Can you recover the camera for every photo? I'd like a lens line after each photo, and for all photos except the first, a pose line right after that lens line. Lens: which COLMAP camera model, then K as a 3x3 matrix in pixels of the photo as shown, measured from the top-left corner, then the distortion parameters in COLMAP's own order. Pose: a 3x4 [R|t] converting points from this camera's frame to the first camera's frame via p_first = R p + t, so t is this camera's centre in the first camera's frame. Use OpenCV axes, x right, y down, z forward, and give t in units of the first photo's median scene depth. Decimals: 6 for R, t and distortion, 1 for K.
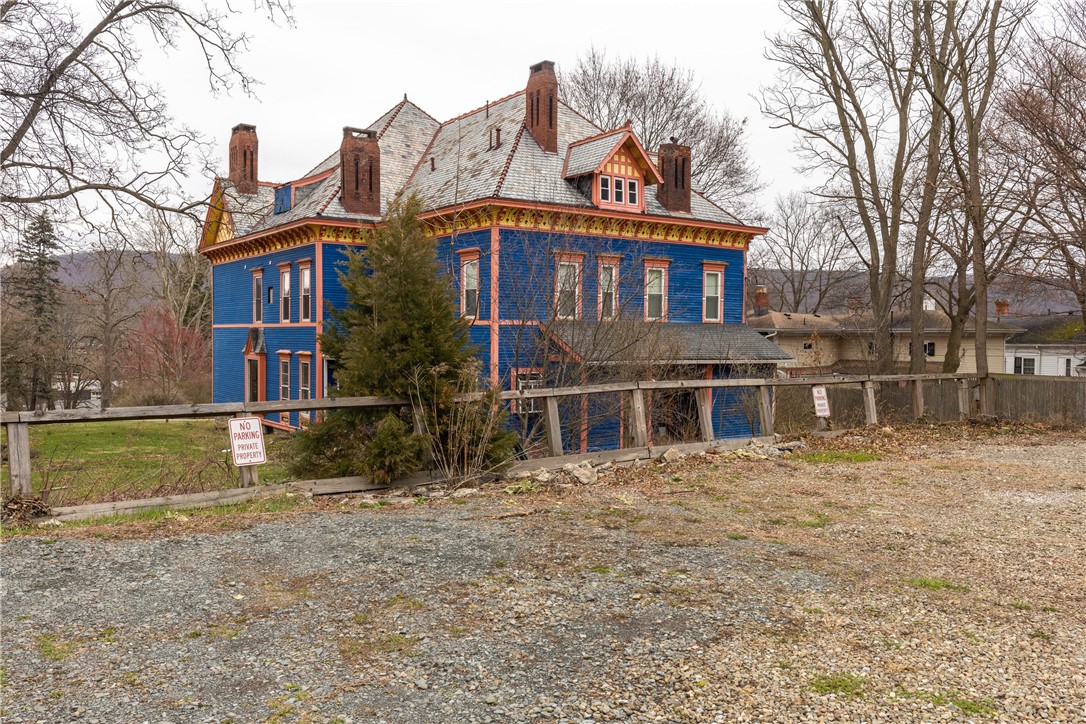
lens RADIAL K [[915.0, 0, 543.0], [0, 915.0, 362.0], [0, 0, 1]] dist [0.006489, -0.001487]
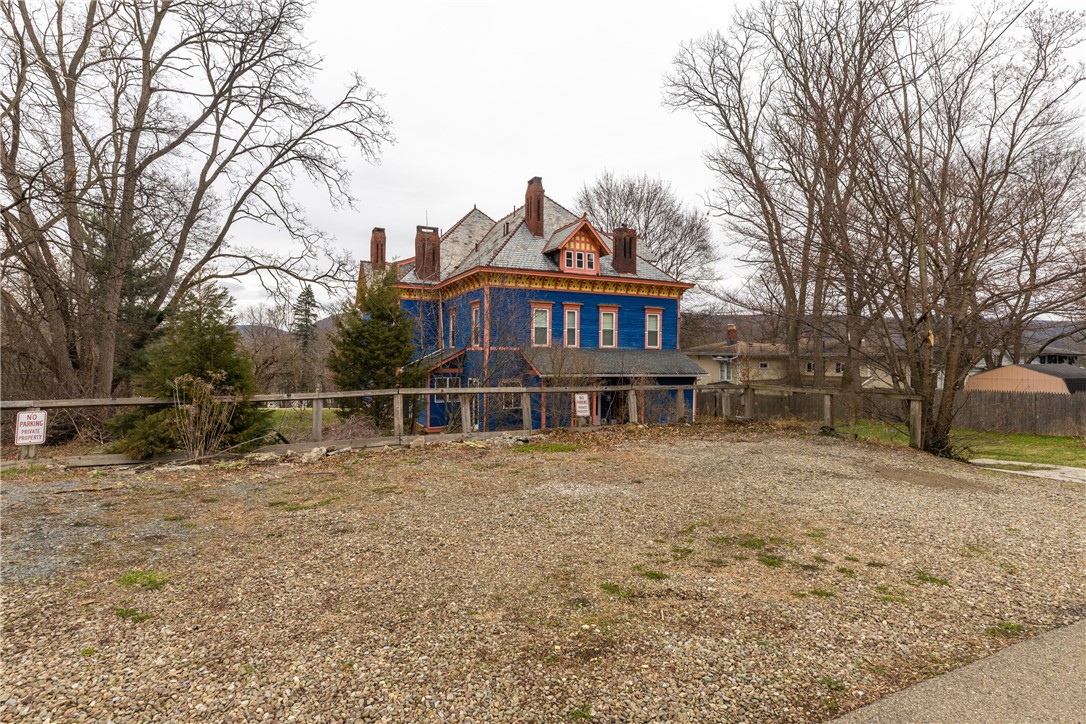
lens RADIAL K [[572.8, 0, 543.0], [0, 572.8, 362.0], [0, 0, 1]] dist [-0.003403, -0.000143]
pose [[0.985390, 0.001703, -0.170303, 0.177334], [-0.005669, 0.999724, -0.022805, -0.000047], [0.170217, 0.023437, 0.985128, 0.072912]]
